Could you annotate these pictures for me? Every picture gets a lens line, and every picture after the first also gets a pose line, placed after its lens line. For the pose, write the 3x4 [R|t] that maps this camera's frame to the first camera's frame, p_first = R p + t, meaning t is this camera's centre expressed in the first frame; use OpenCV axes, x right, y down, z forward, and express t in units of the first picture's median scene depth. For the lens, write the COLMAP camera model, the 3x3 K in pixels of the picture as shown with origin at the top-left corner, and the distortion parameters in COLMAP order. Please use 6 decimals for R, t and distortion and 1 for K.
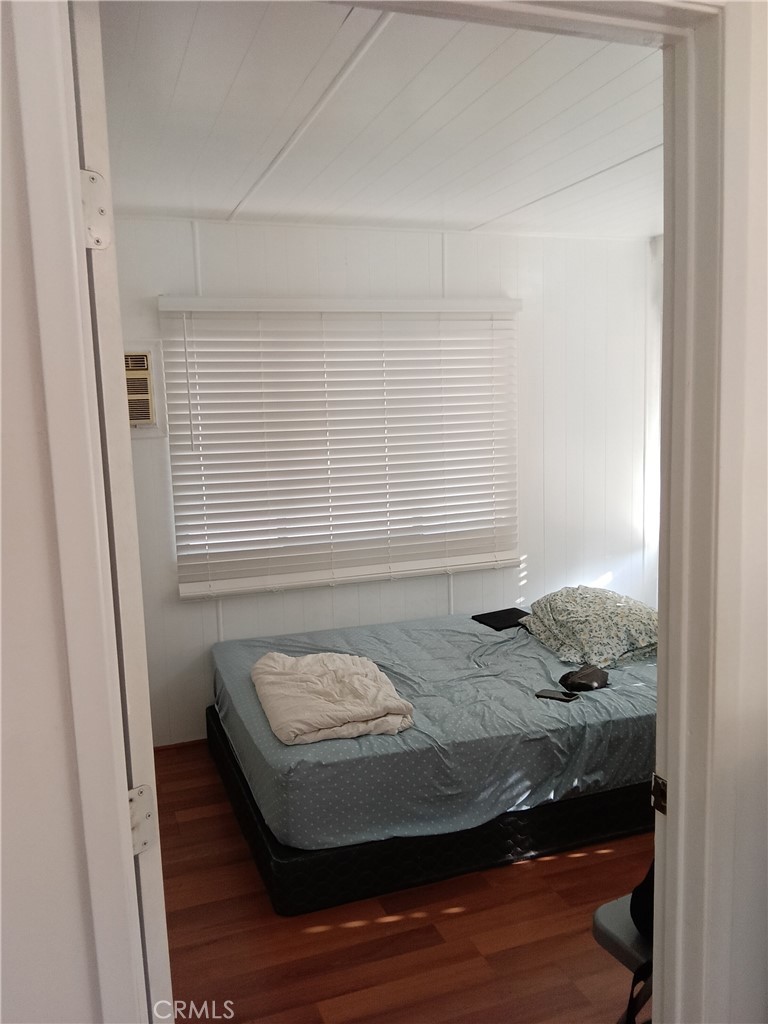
lens RADIAL K [[812.6, 0, 384.0], [0, 812.6, 512.0], [0, 0, 1]] dist [0.033788, -0.073319]
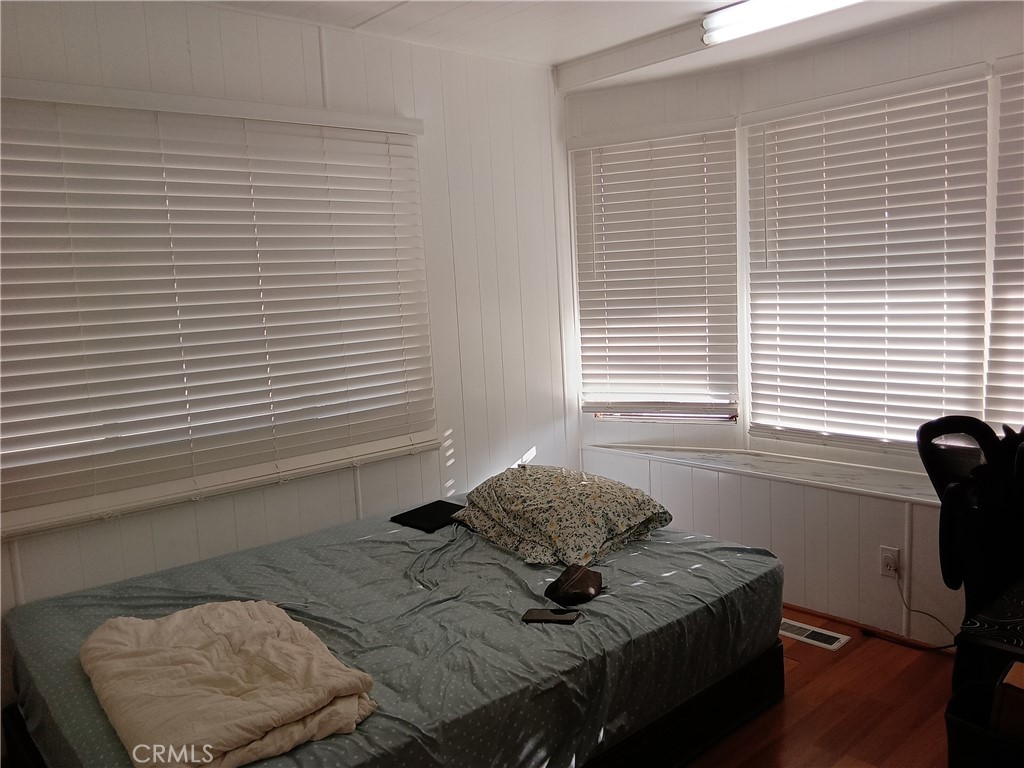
lens RADIAL K [[768.4, 0, 500.7], [0, 768.4, 382.6], [0, 0, 1]] dist [0.076388, -0.166158]
pose [[0.930259, -0.059570, 0.362035, -0.065080], [0.068288, 0.997601, -0.011321, 0.017436], [-0.360492, 0.035254, 0.932096, 0.325230]]
